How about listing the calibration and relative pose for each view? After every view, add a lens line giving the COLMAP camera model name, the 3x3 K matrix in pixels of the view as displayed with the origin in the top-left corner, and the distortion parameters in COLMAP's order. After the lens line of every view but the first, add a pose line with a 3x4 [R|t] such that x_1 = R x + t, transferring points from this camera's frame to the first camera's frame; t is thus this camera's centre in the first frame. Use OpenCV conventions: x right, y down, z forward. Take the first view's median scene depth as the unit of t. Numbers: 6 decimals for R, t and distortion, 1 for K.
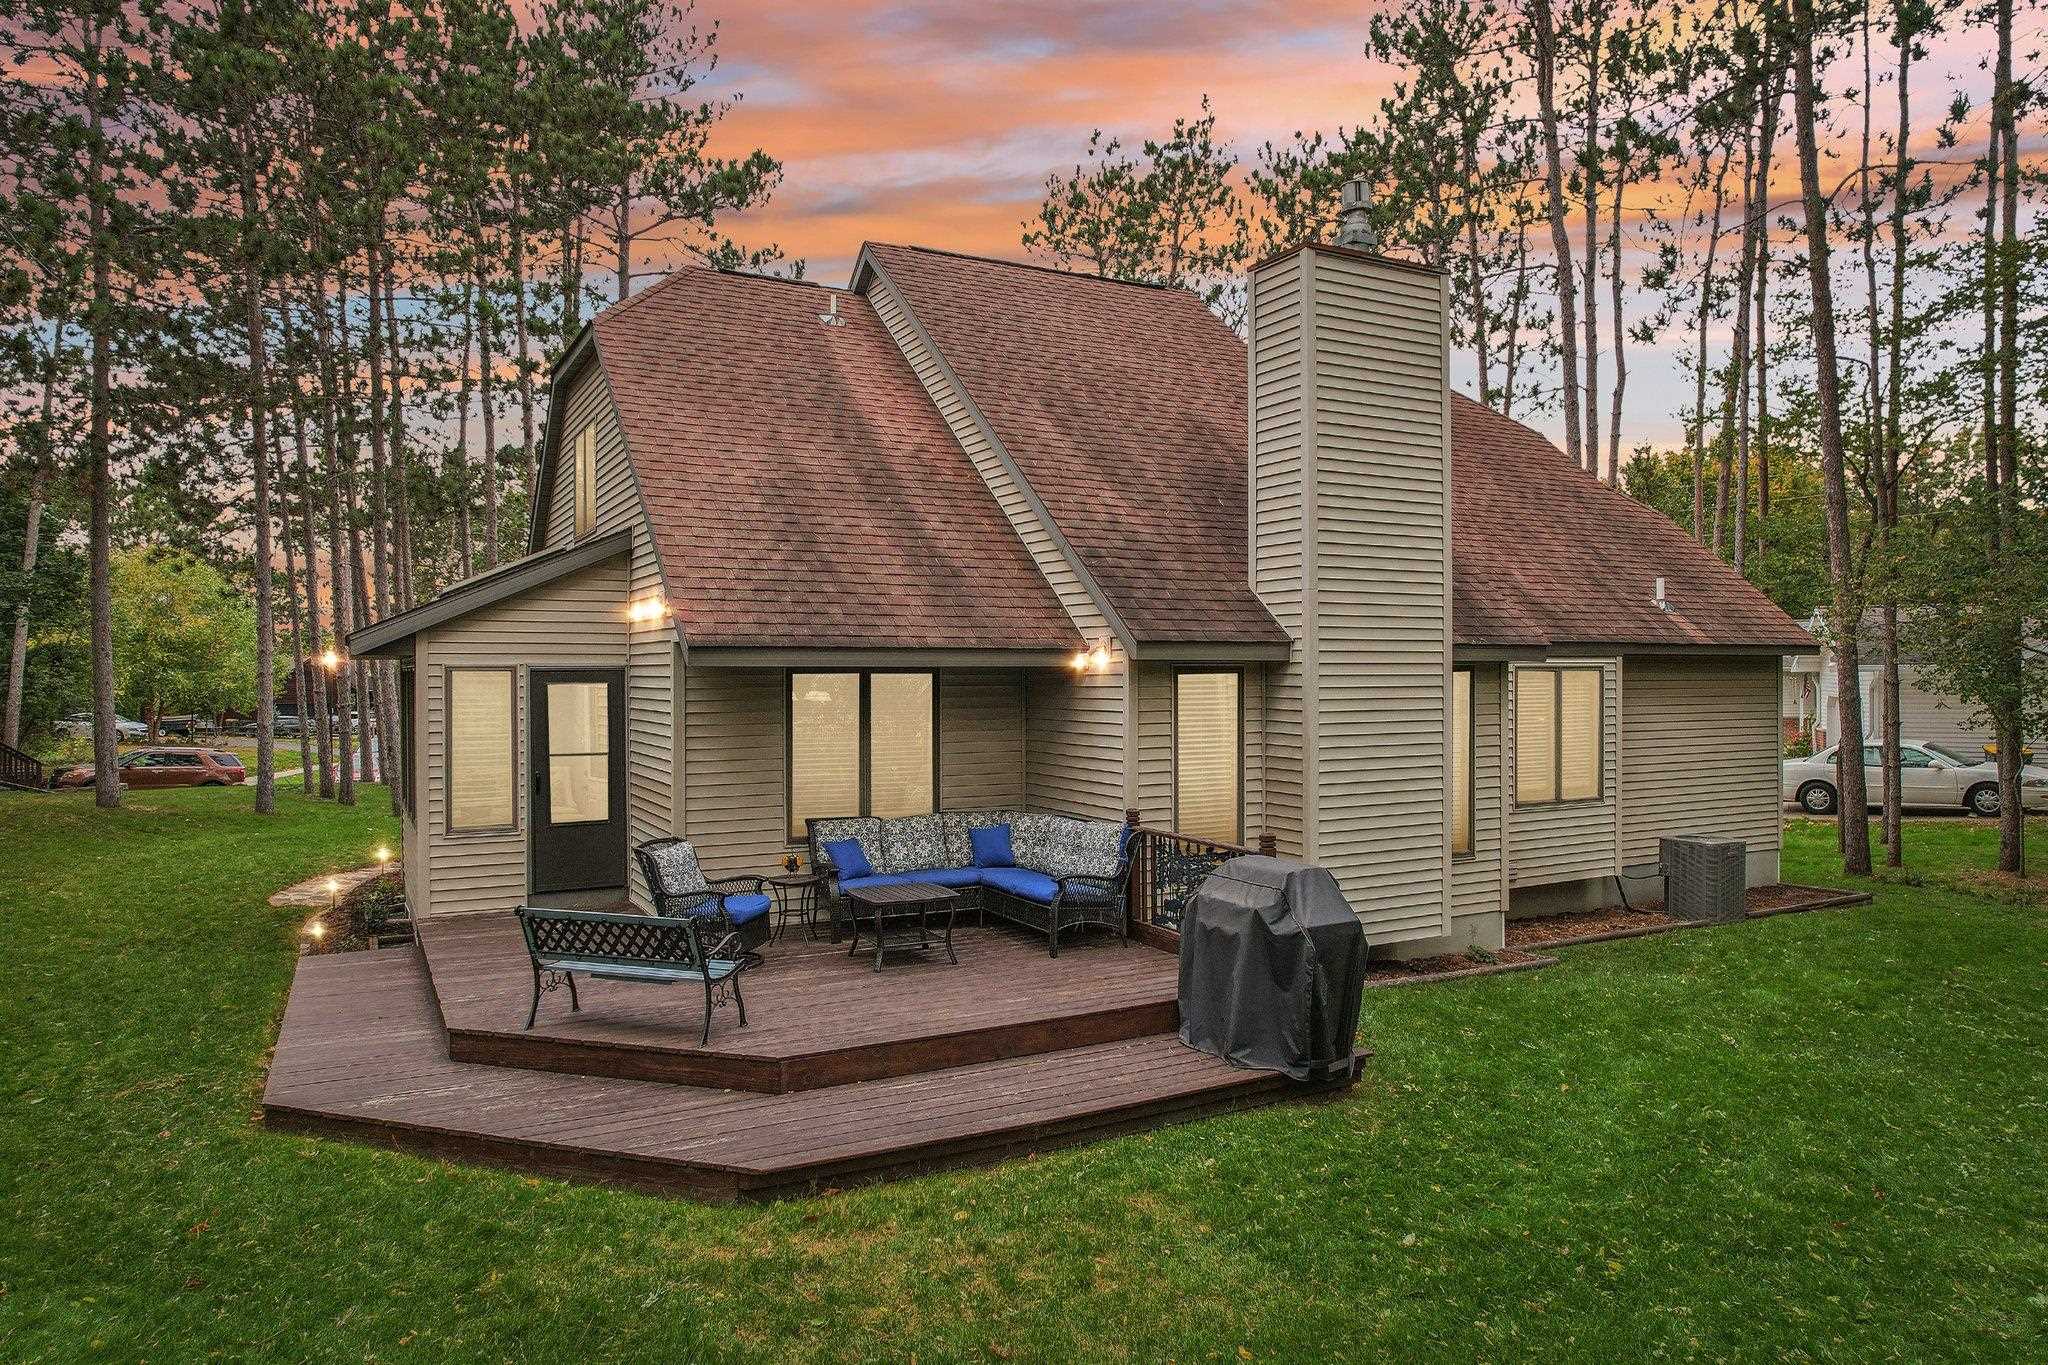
lens RADIAL K [[1296.1, 0, 1024.0], [0, 1296.1, 682.5], [0, 0, 1]] dist [-0.071884, 0.064619]
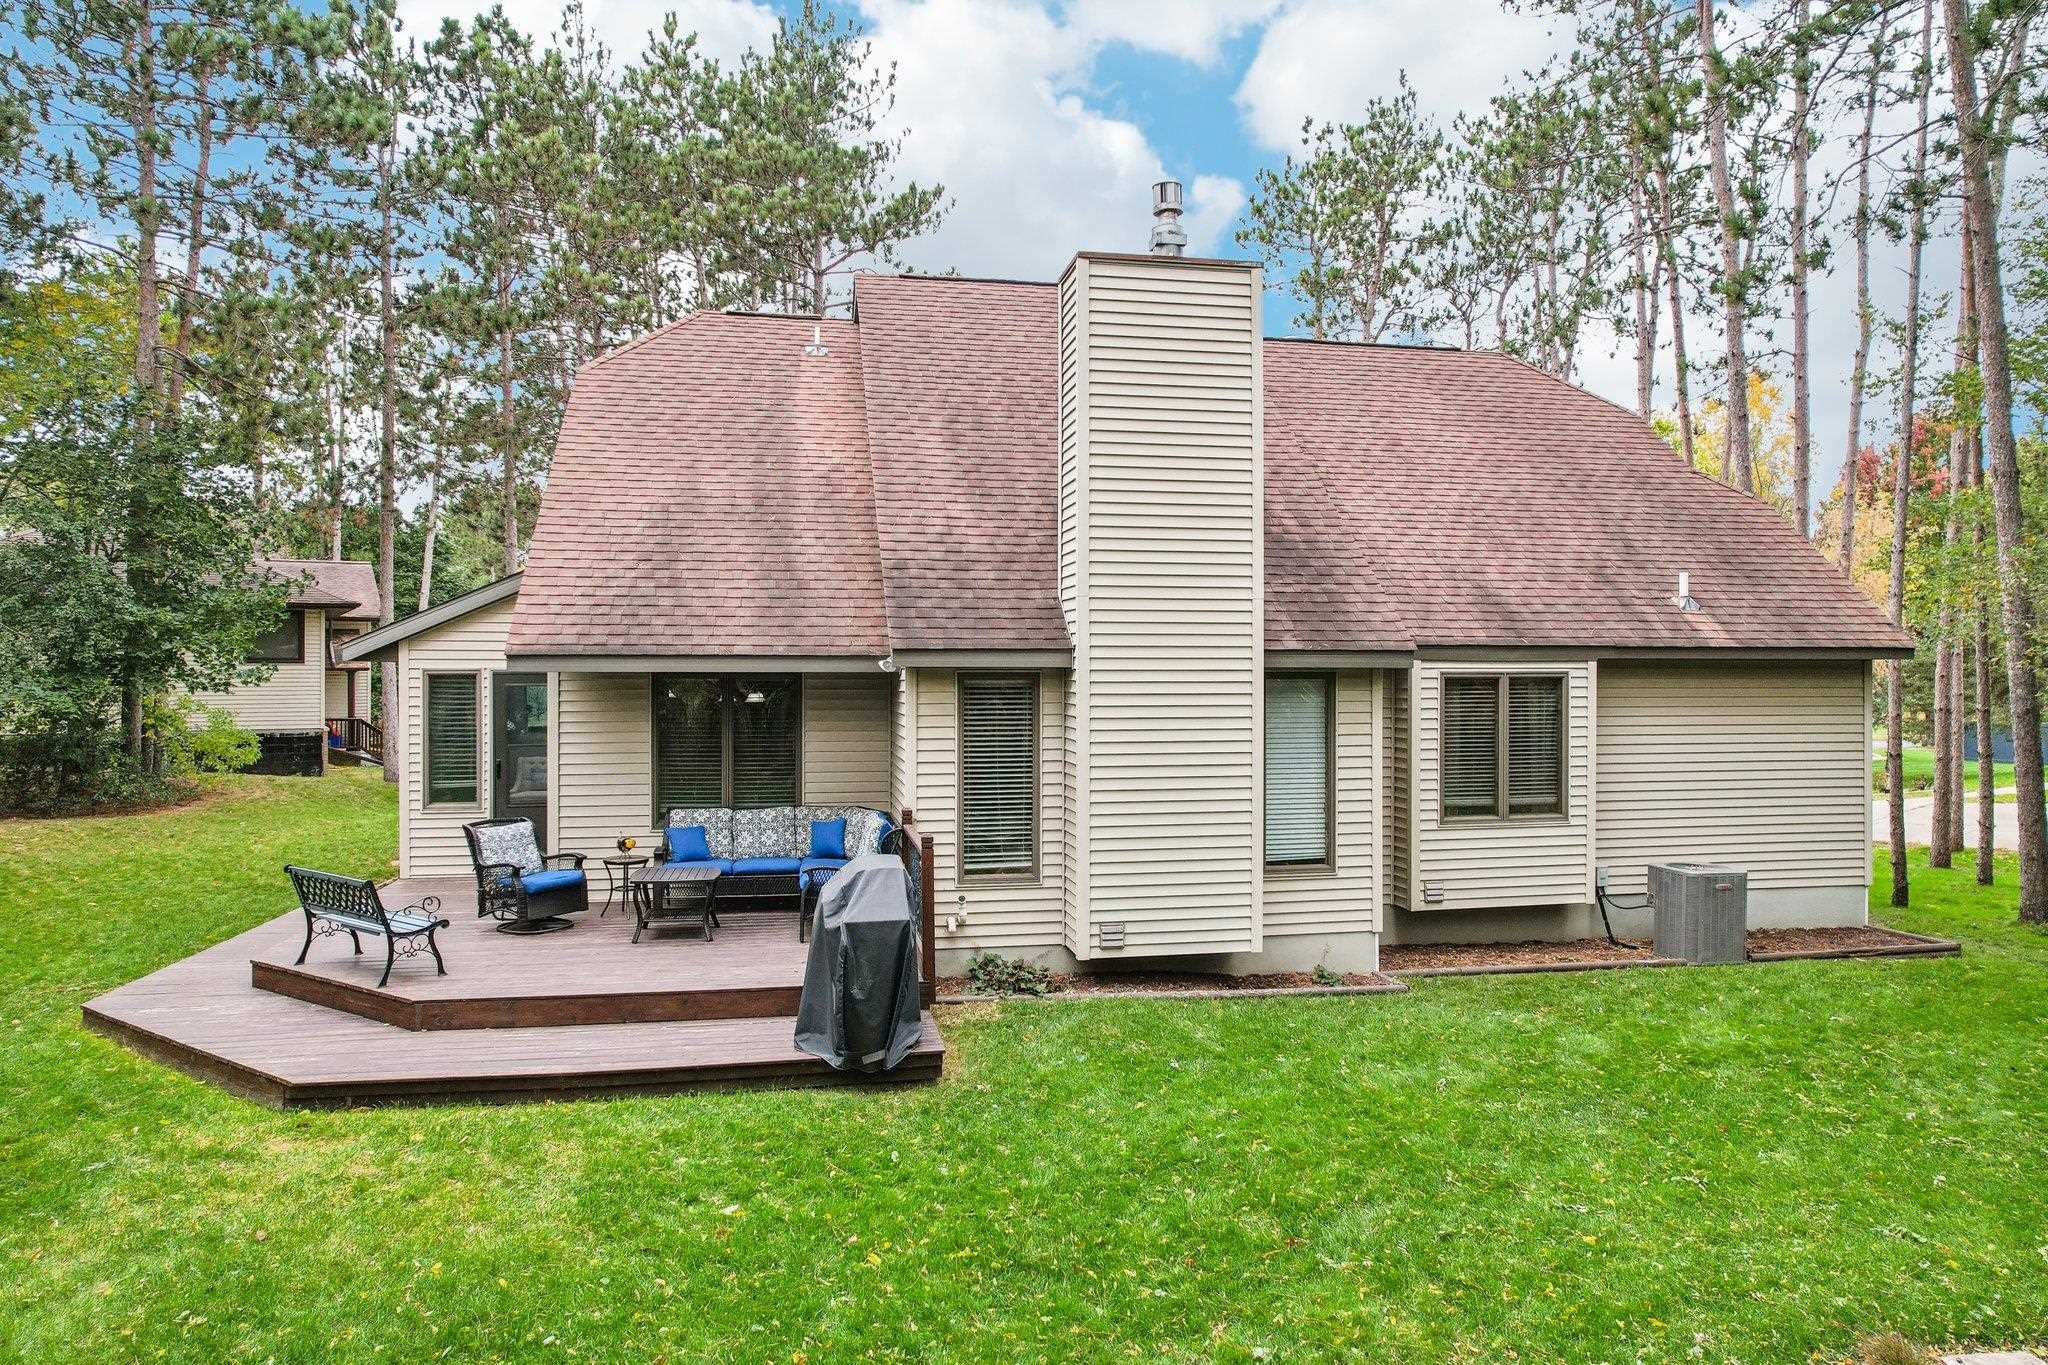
lens RADIAL K [[1296.1, 0, 1024.0], [0, 1296.1, 682.5], [0, 0, 1]] dist [-0.071884, 0.064619]
pose [[0.954119, 0.005221, -0.299382, 0.514454], [-0.005014, 0.999986, 0.001457, -0.006539], [0.299386, 0.000111, 0.954132, 0.026247]]
